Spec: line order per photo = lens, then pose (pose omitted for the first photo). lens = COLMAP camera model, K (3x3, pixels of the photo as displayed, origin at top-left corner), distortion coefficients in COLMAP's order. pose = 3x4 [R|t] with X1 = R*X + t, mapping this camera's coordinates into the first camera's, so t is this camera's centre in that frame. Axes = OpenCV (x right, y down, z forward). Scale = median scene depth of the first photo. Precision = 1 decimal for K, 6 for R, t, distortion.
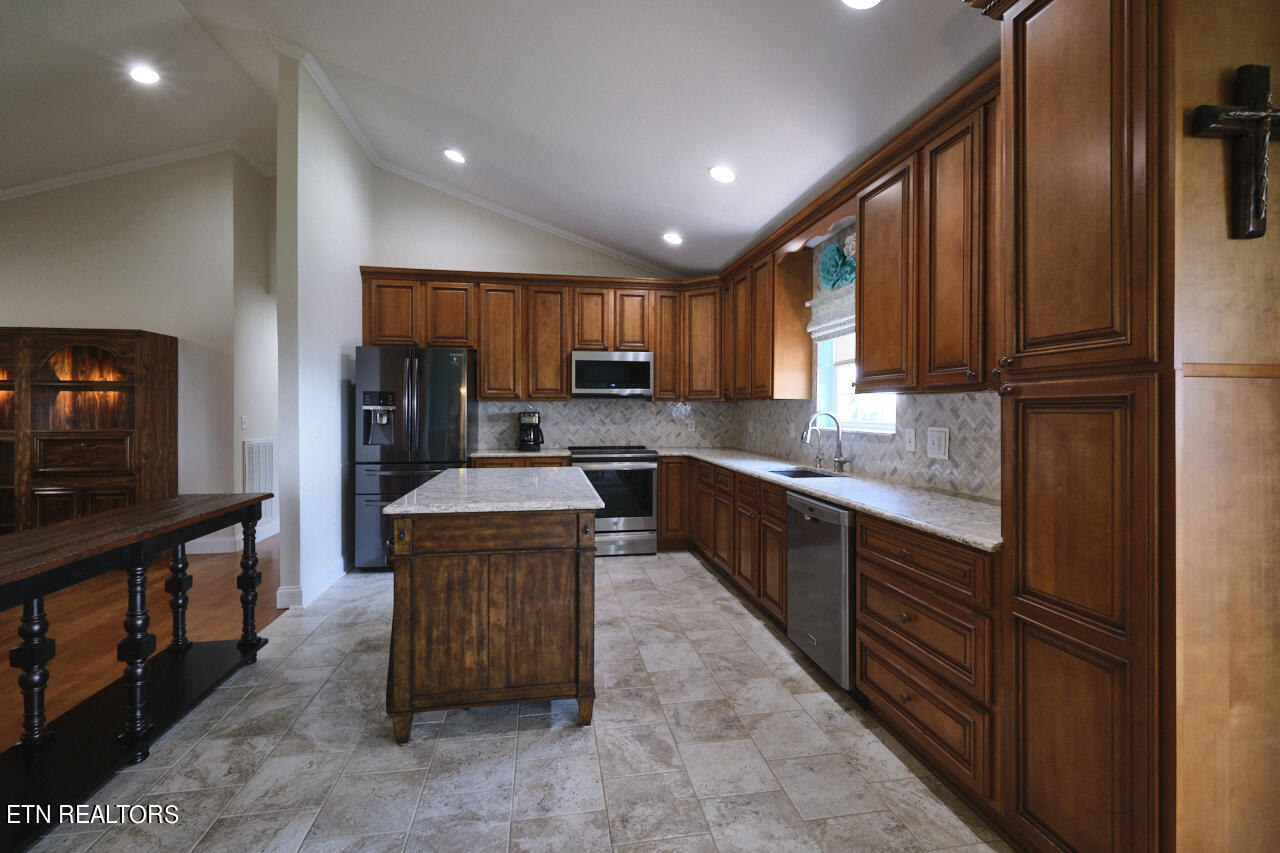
lens RADIAL K [[559.5, 0, 640.0], [0, 559.5, 426.5], [0, 0, 1]] dist [0.001017, 0.000312]
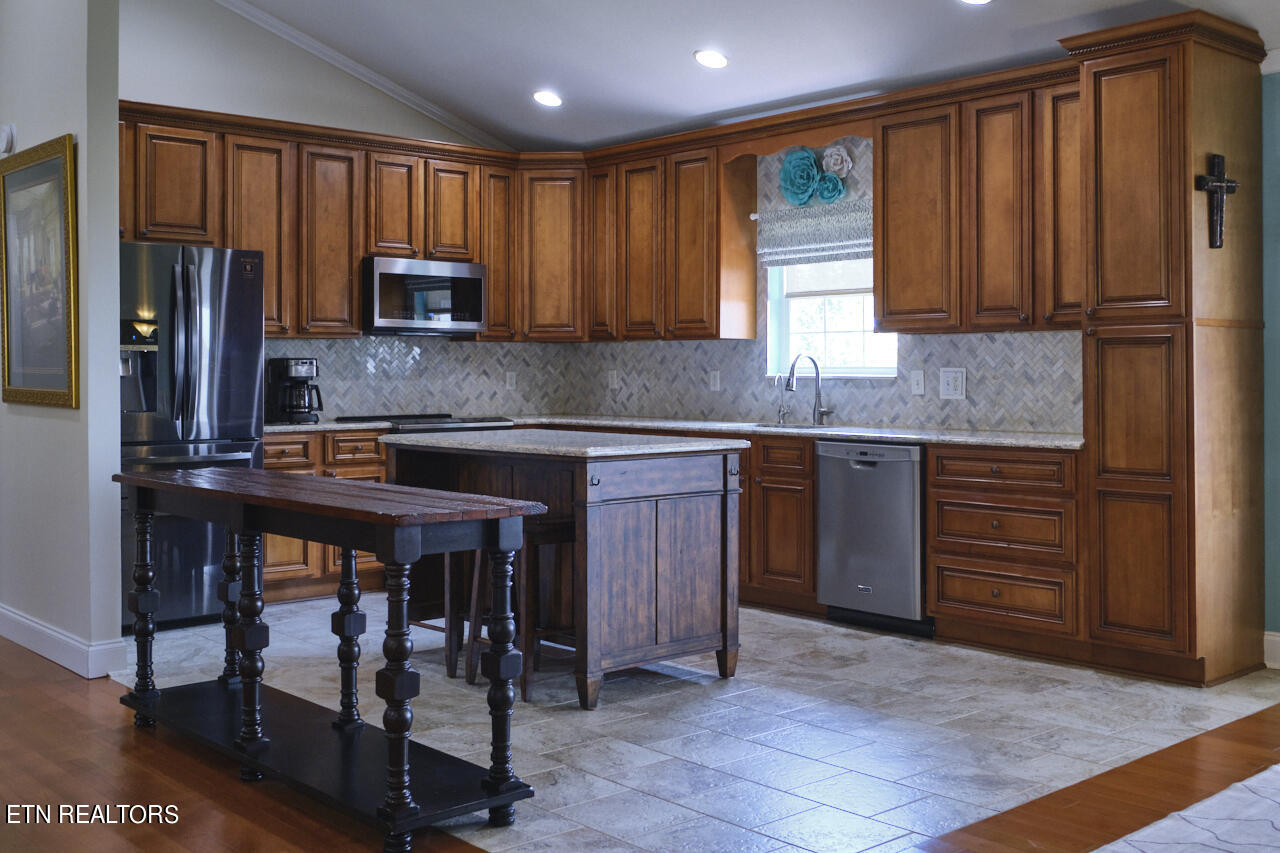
lens RADIAL K [[1337.3, 0, 640.1], [0, 1337.3, 423.6], [0, 0, 1]] dist [-0.003576, 0.006820]
pose [[0.845958, -0.025002, 0.532662, -1.137554], [0.019098, 0.999680, 0.016591, 0.047898], [-0.532907, -0.003862, 0.846165, -0.673576]]
